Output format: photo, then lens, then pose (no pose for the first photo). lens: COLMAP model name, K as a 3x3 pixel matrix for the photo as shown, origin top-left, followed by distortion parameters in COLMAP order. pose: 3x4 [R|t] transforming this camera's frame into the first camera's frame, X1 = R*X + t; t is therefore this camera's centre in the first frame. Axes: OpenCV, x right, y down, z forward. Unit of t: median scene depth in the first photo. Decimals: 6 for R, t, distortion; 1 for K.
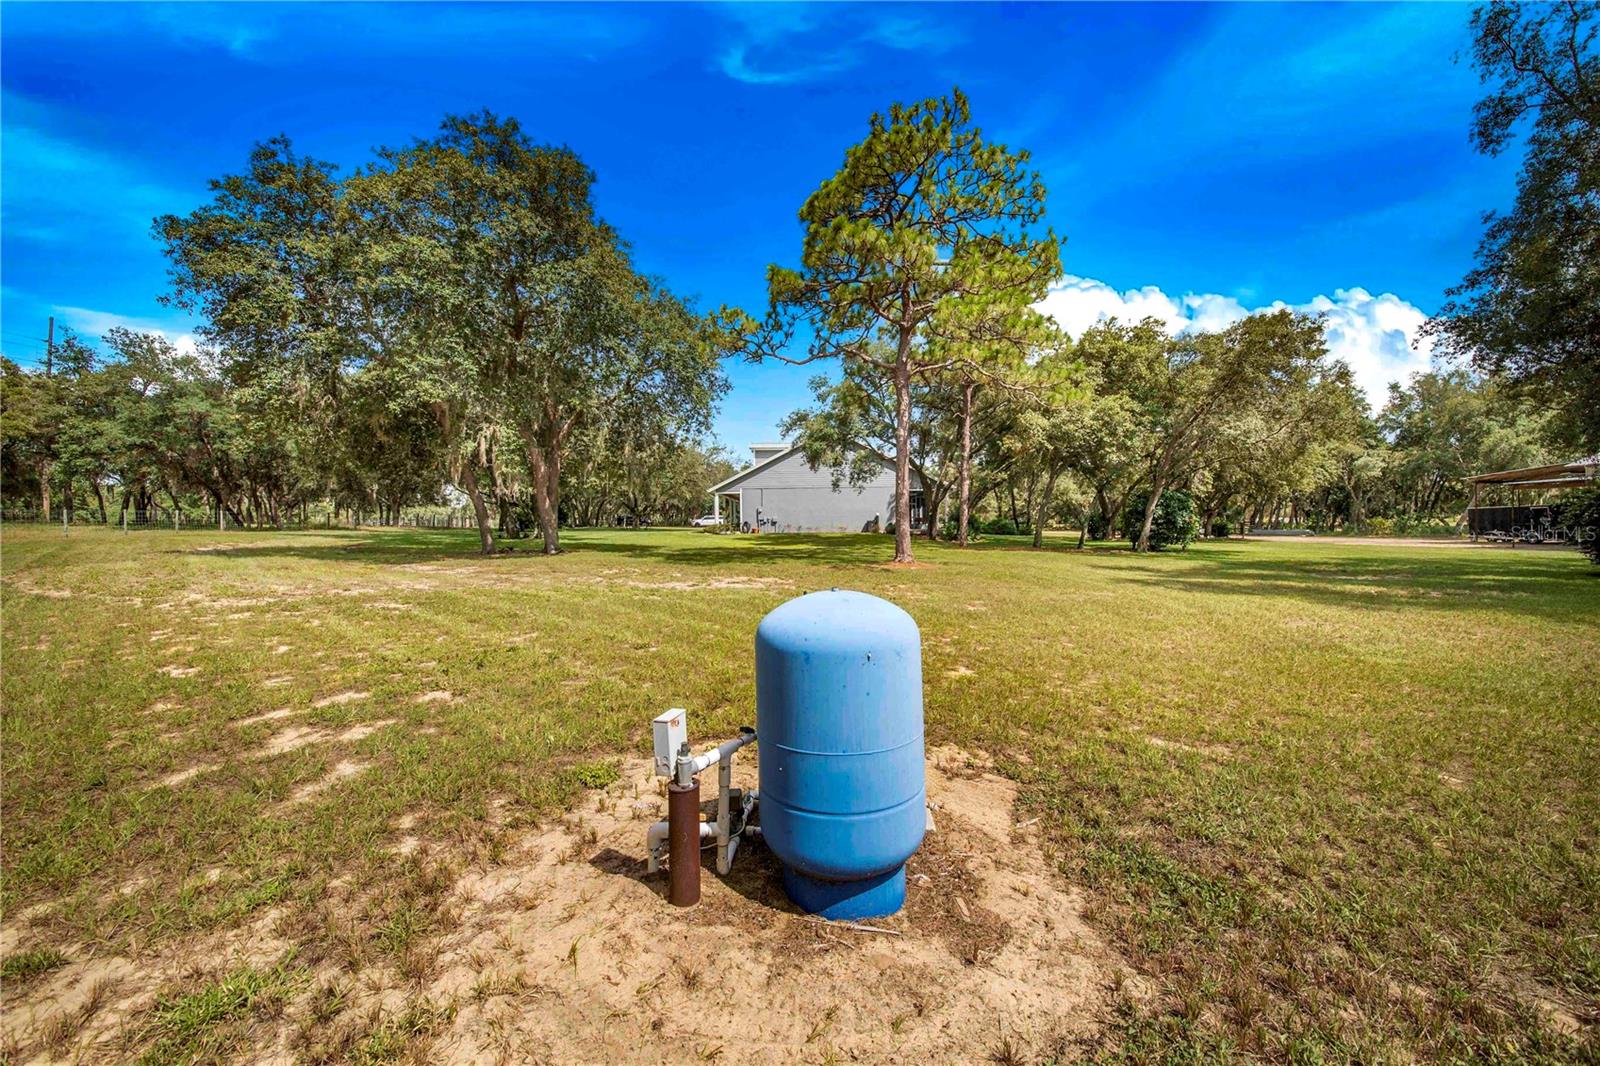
lens RADIAL K [[575.6, 0, 797.4], [0, 575.6, 532.5], [0, 0, 1]] dist [-0.006906, -0.001123]
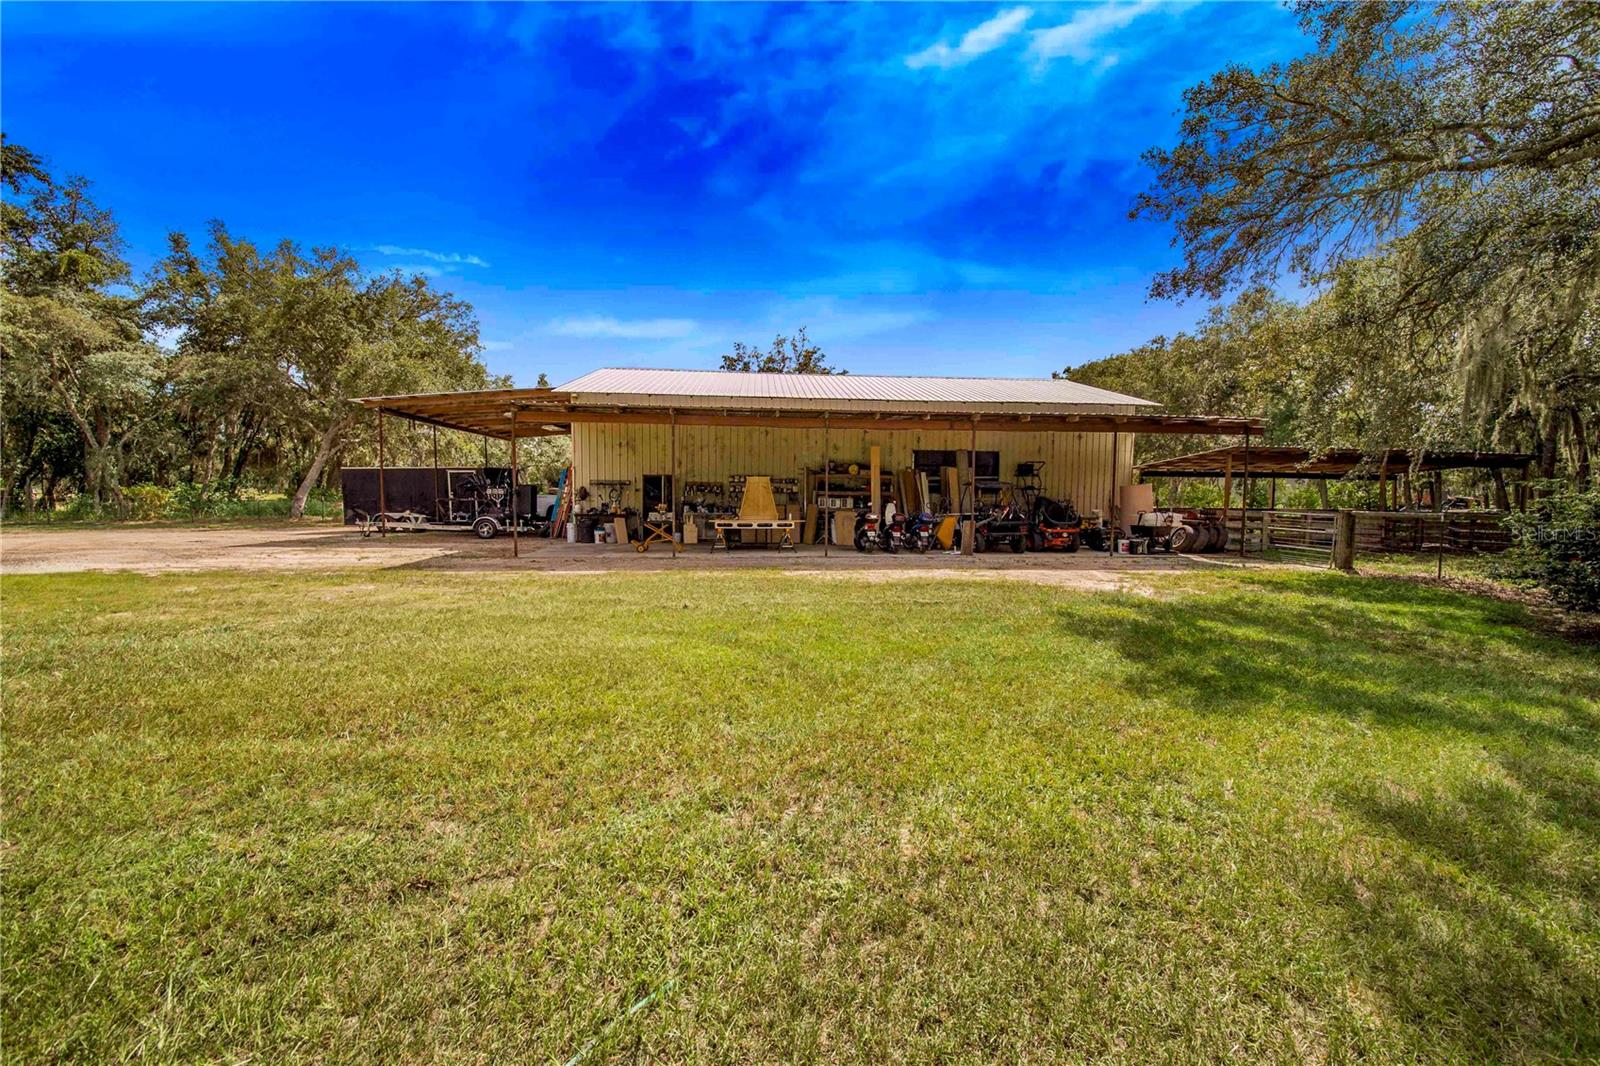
lens RADIAL K [[575.6, 0, 799.8], [0, 575.6, 526.9], [0, 0, 1]] dist [-0.006906, -0.001123]
pose [[-0.084187, -0.032312, 0.995926, 0.479596], [-0.007872, 0.999464, 0.031762, -0.009977], [-0.996419, -0.005166, -0.084397, 0.480268]]
